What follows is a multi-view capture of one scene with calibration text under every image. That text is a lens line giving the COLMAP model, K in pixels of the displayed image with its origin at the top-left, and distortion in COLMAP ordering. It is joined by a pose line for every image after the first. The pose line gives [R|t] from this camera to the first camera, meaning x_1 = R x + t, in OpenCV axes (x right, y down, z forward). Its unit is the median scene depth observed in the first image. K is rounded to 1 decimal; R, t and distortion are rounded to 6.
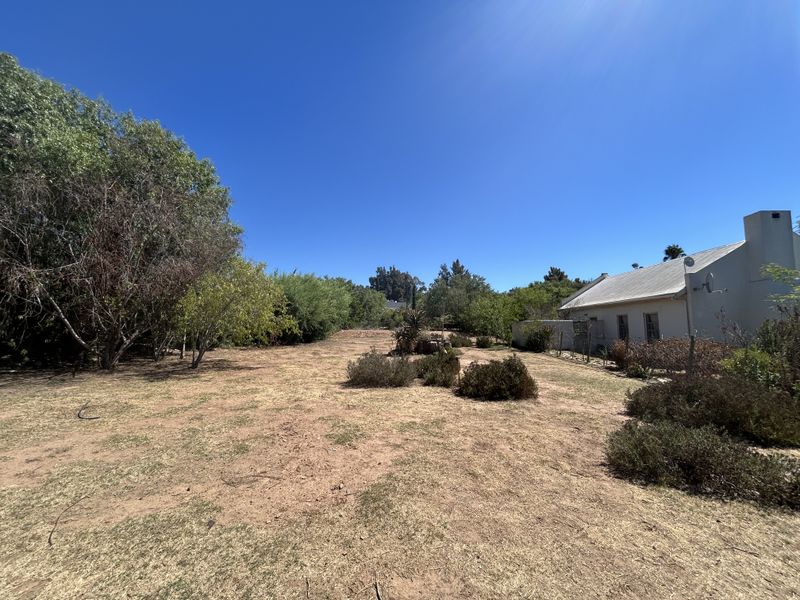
lens RADIAL K [[324.3, 0, 403.8], [0, 324.3, 301.7], [0, 0, 1]] dist [-0.003947, 0.000376]
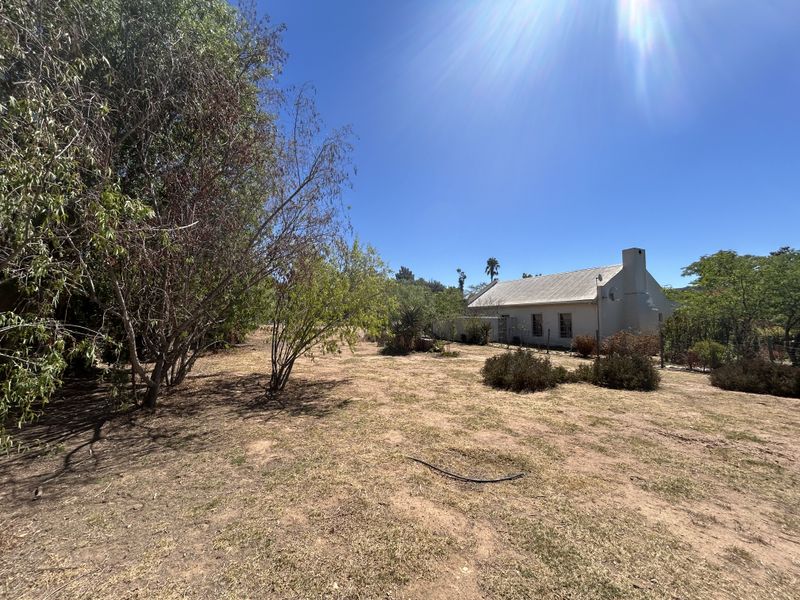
lens RADIAL K [[324.3, 0, 401.7], [0, 324.3, 299.9], [0, 0, 1]] dist [-0.003947, 0.000376]
pose [[0.867130, 0.031781, 0.497068, -0.527588], [-0.040614, 0.999151, 0.006969, -0.002526], [-0.496424, -0.026231, 0.867684, 0.196379]]
